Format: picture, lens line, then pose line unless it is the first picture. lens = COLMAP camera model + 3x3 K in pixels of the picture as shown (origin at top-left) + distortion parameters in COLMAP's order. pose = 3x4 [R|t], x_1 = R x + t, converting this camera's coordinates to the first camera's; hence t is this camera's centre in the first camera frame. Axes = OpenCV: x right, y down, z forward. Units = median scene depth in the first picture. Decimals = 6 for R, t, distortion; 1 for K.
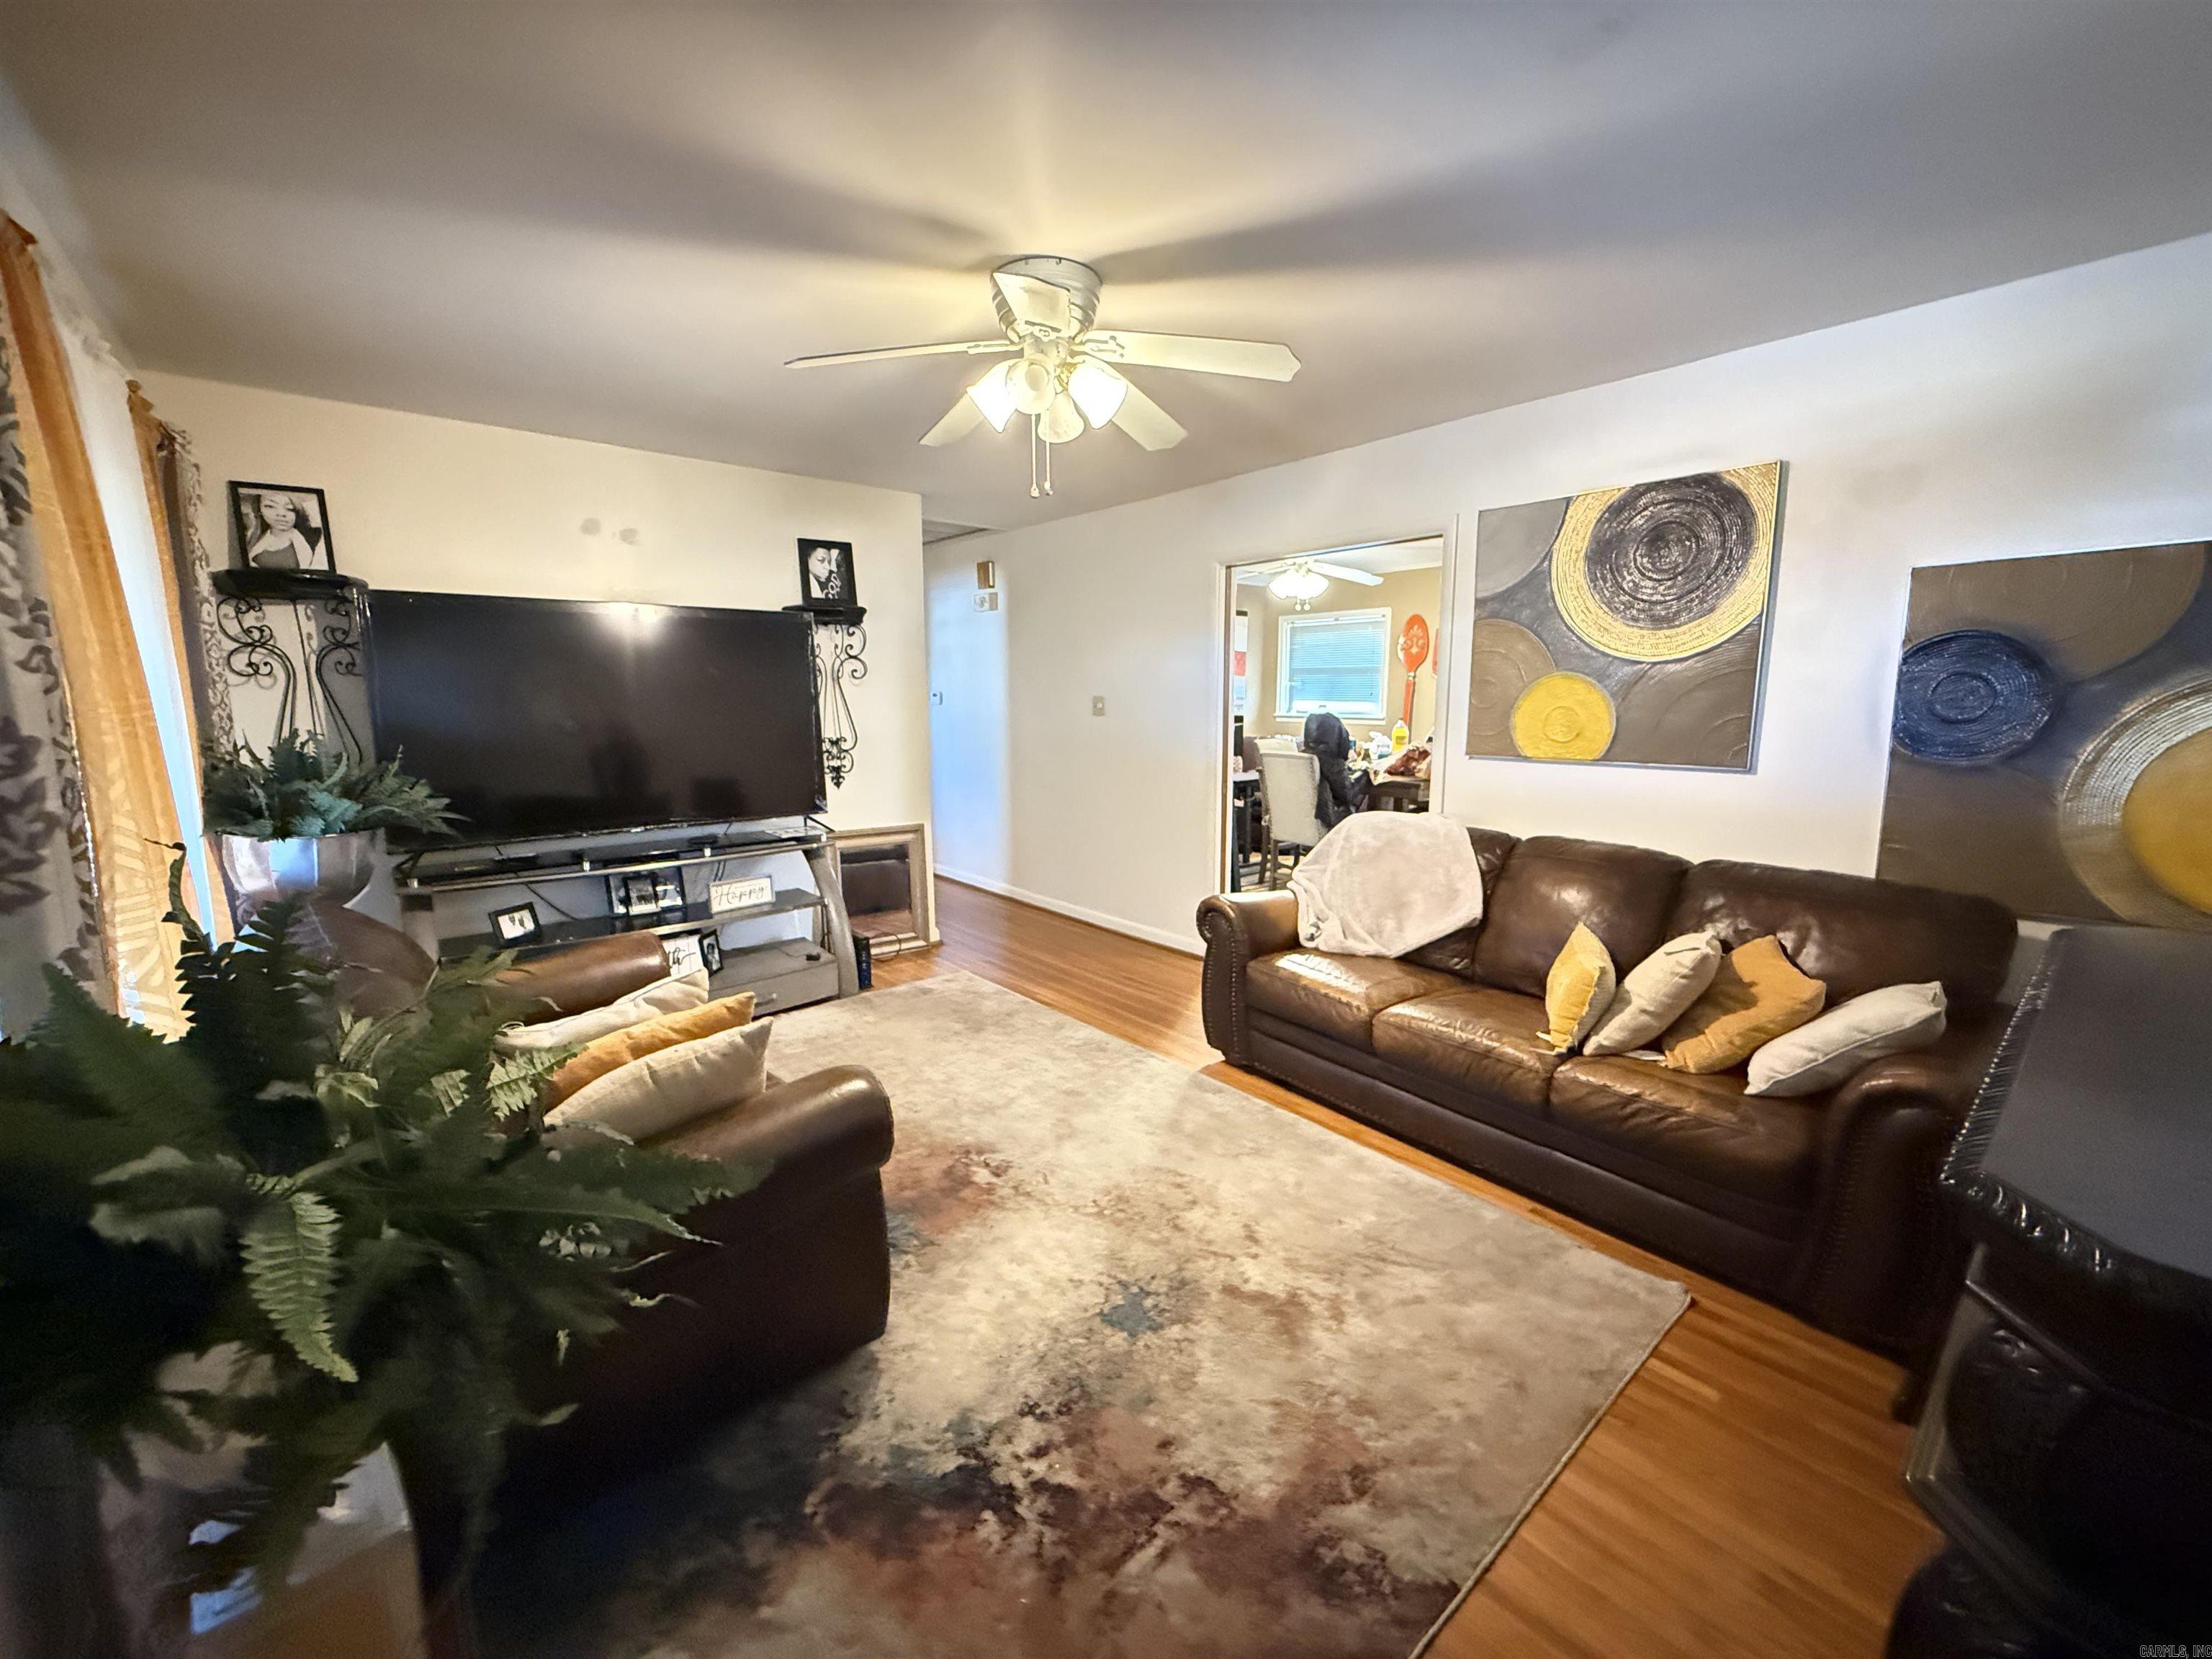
lens RADIAL K [[879.9, 0, 1102.1], [0, 879.9, 821.3], [0, 0, 1]] dist [-0.000620, 0.000771]
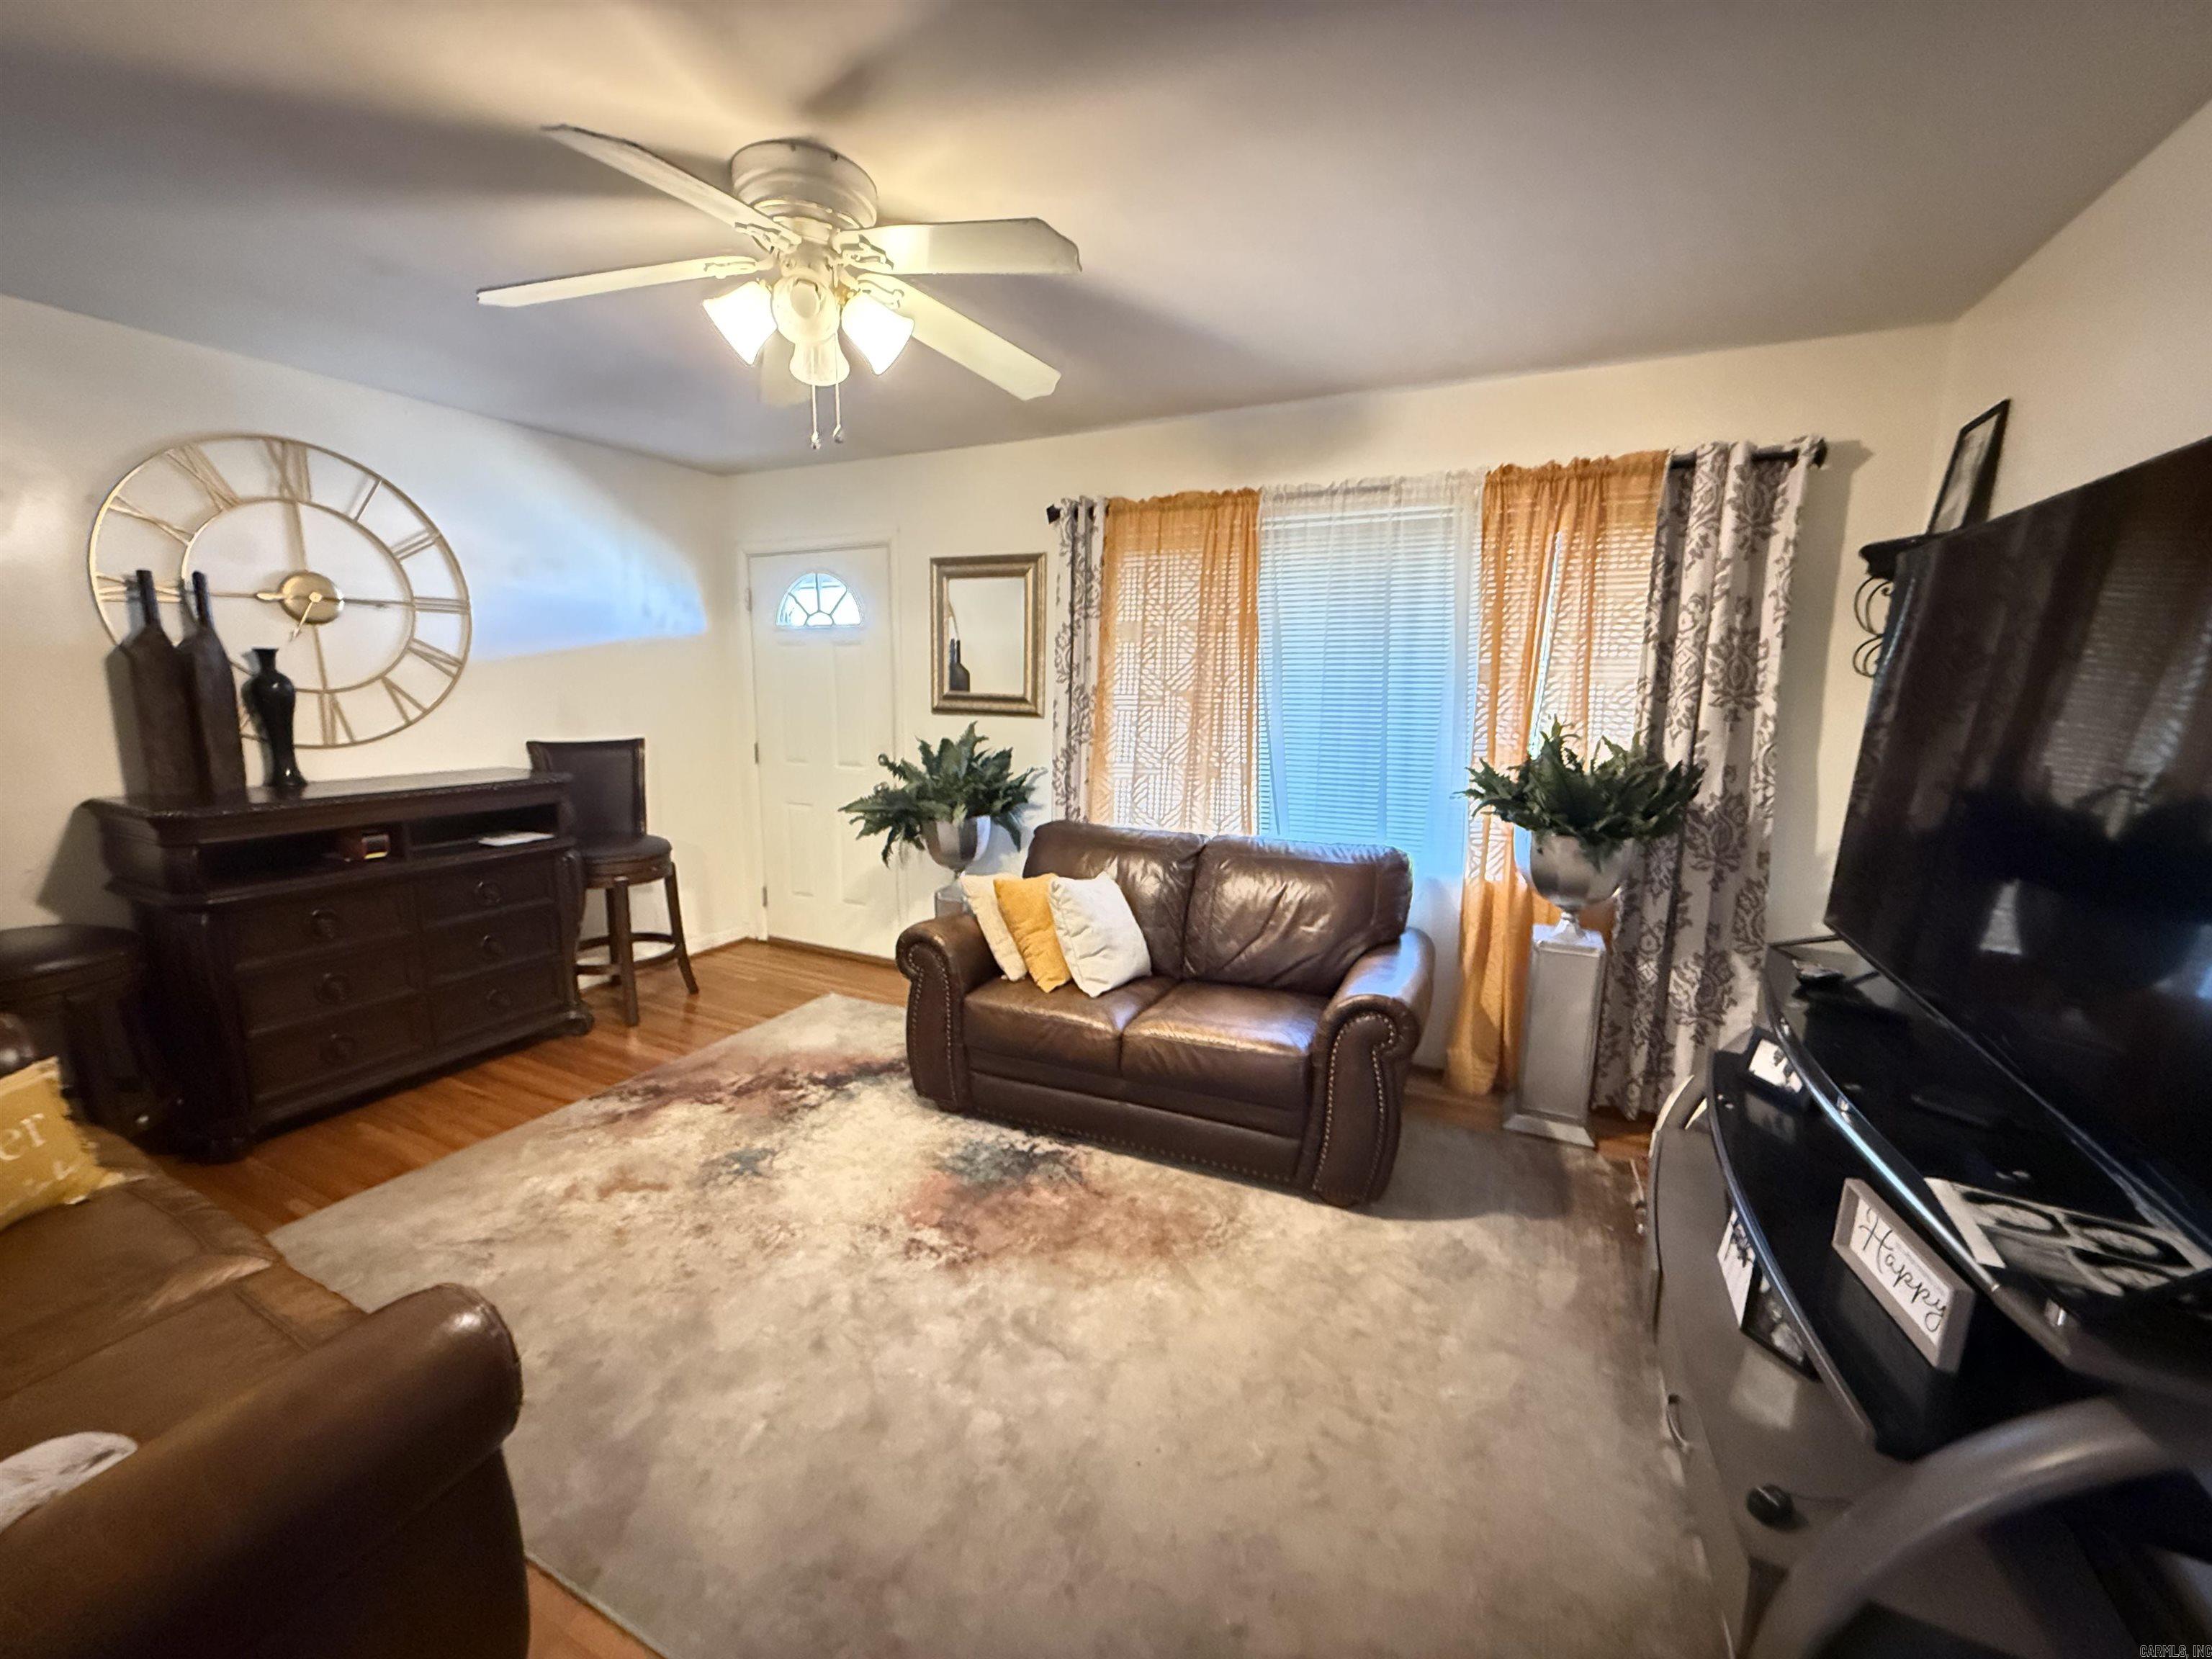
lens RADIAL K [[879.9, 0, 1103.6], [0, 879.9, 826.9], [0, 0, 1]] dist [-0.000620, 0.000771]
pose [[-0.915979, 0.057970, -0.397016, 0.028494], [-0.067298, 0.953291, 0.294462, -0.227900], [0.395542, 0.296440, -0.869293, 1.466093]]
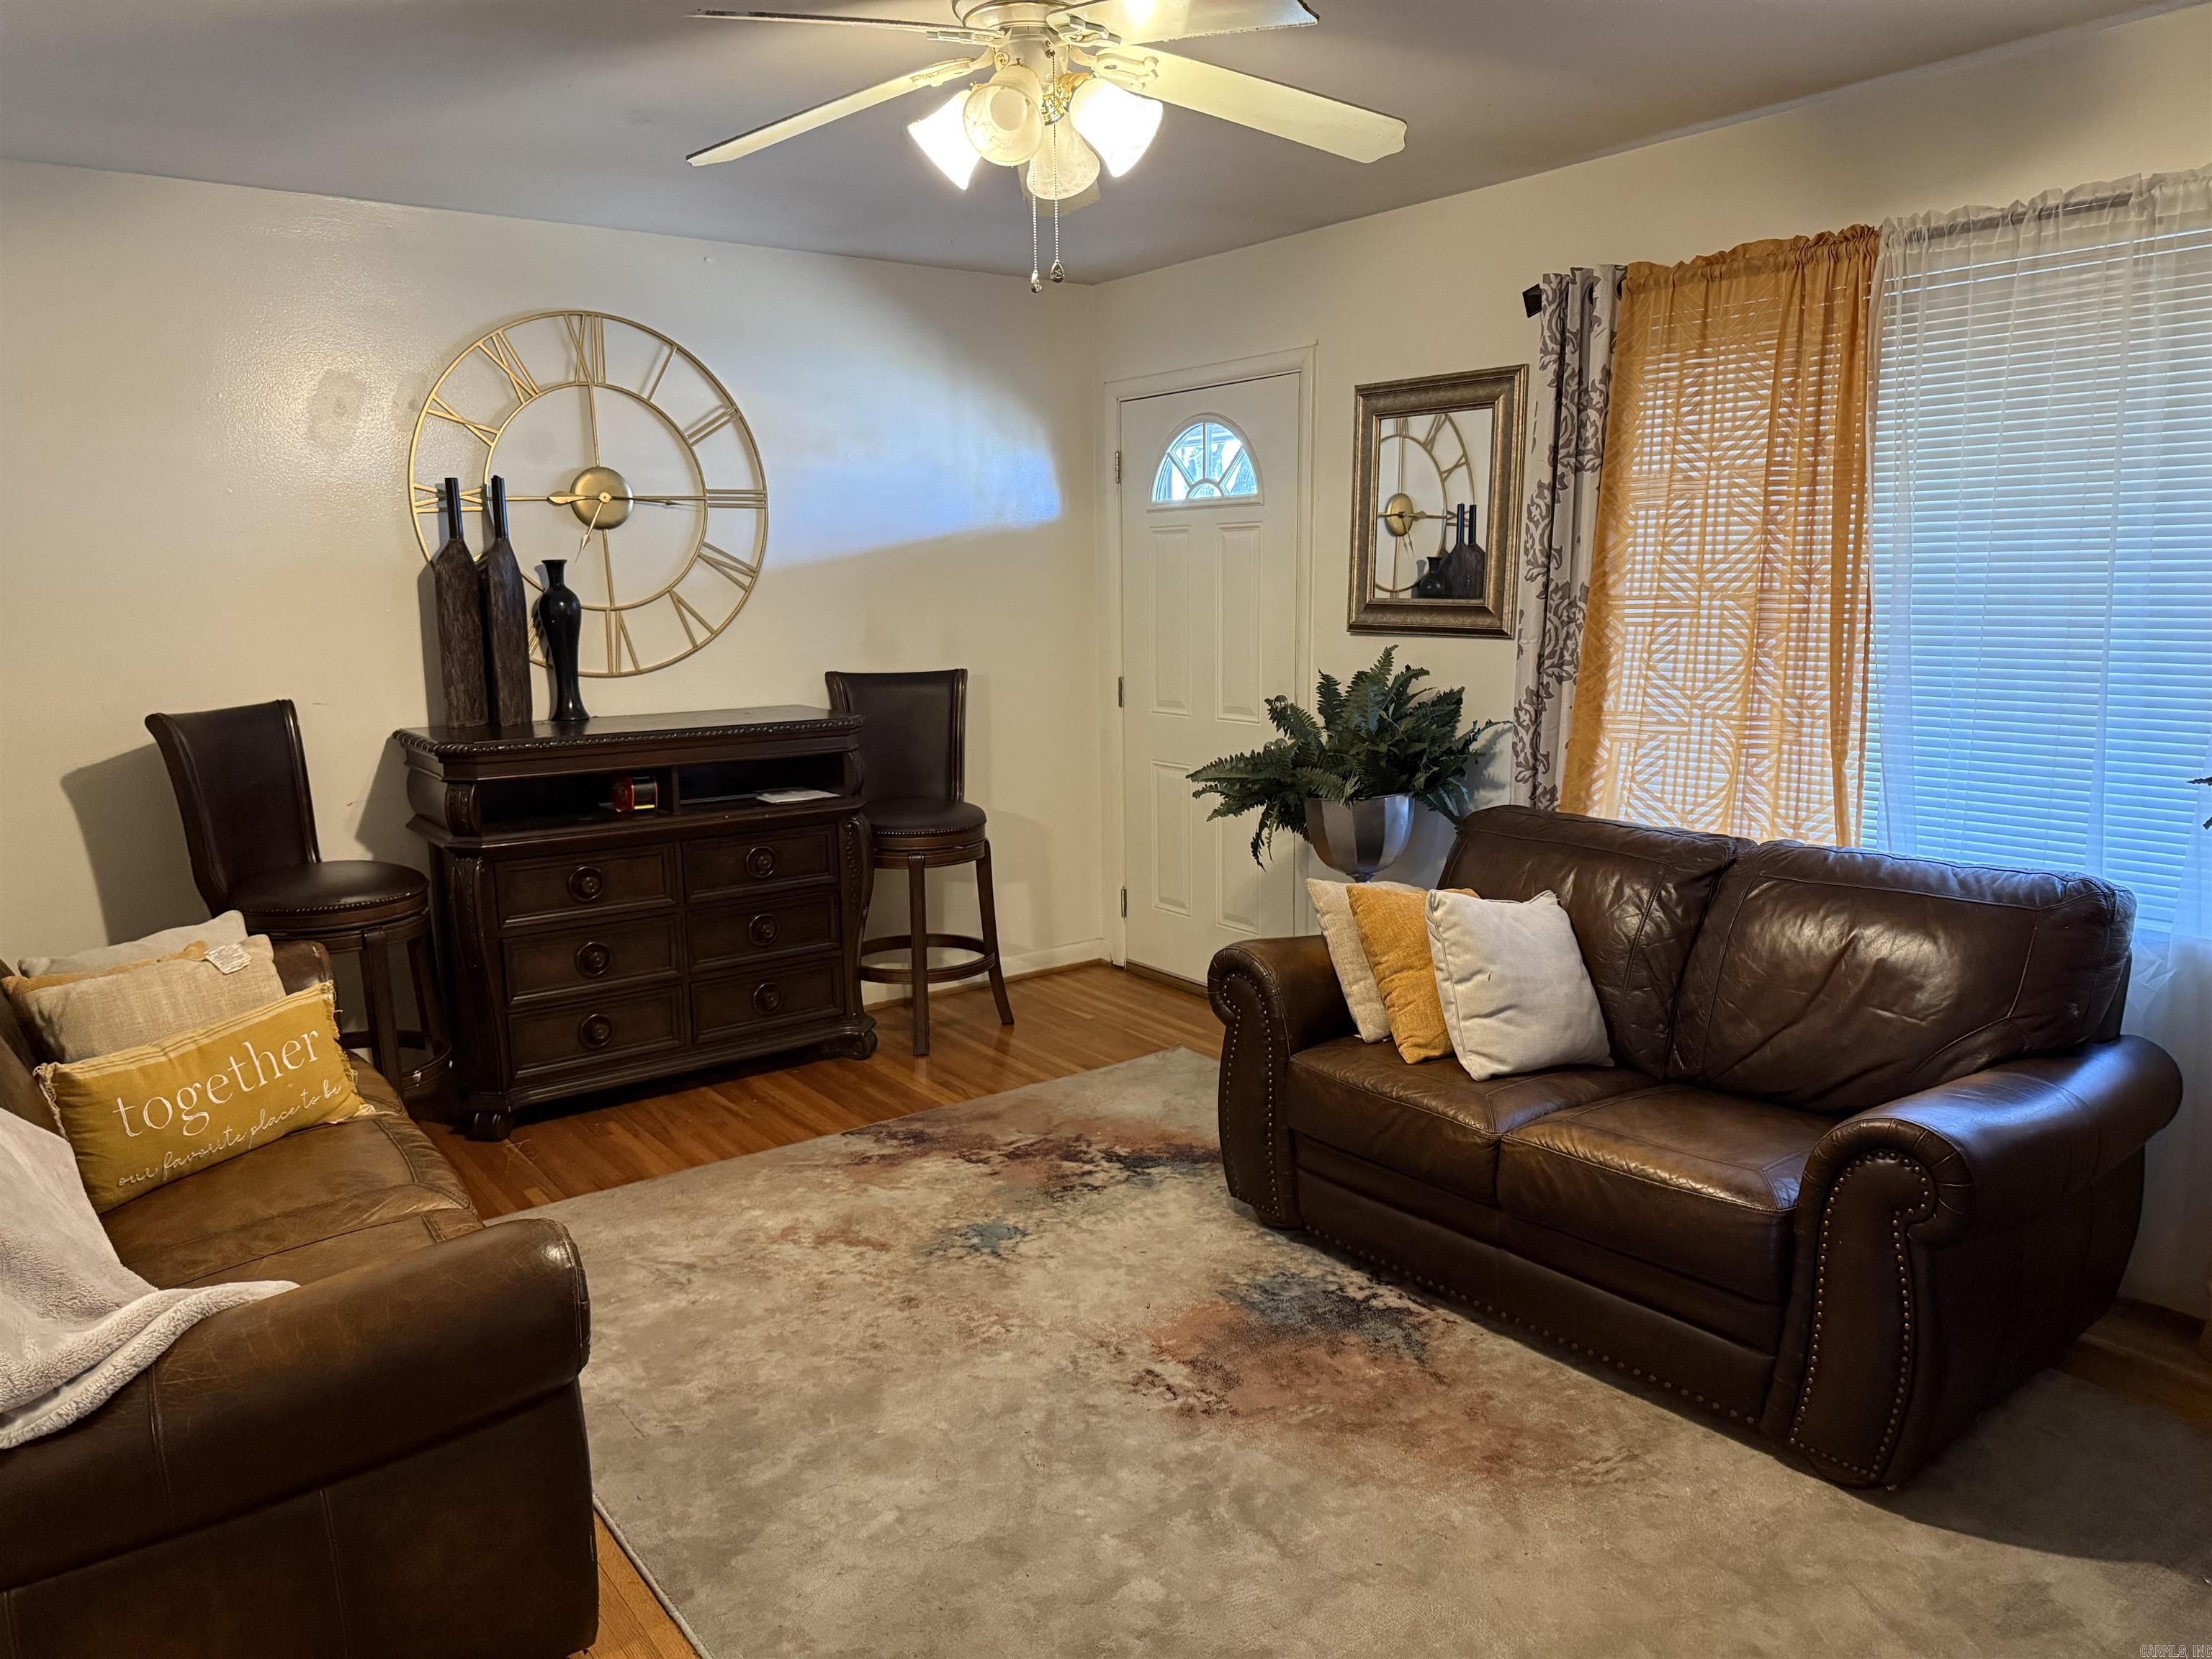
lens RADIAL K [[1549.1, 0, 1115.3], [0, 1549.1, 841.6], [0, 0, 1]] dist [0.055859, -0.070029]
pose [[-0.998139, 0.004923, 0.060782, -0.139032], [0.023863, 0.948780, 0.315036, -0.267740], [-0.056117, 0.315900, -0.947132, 1.655050]]
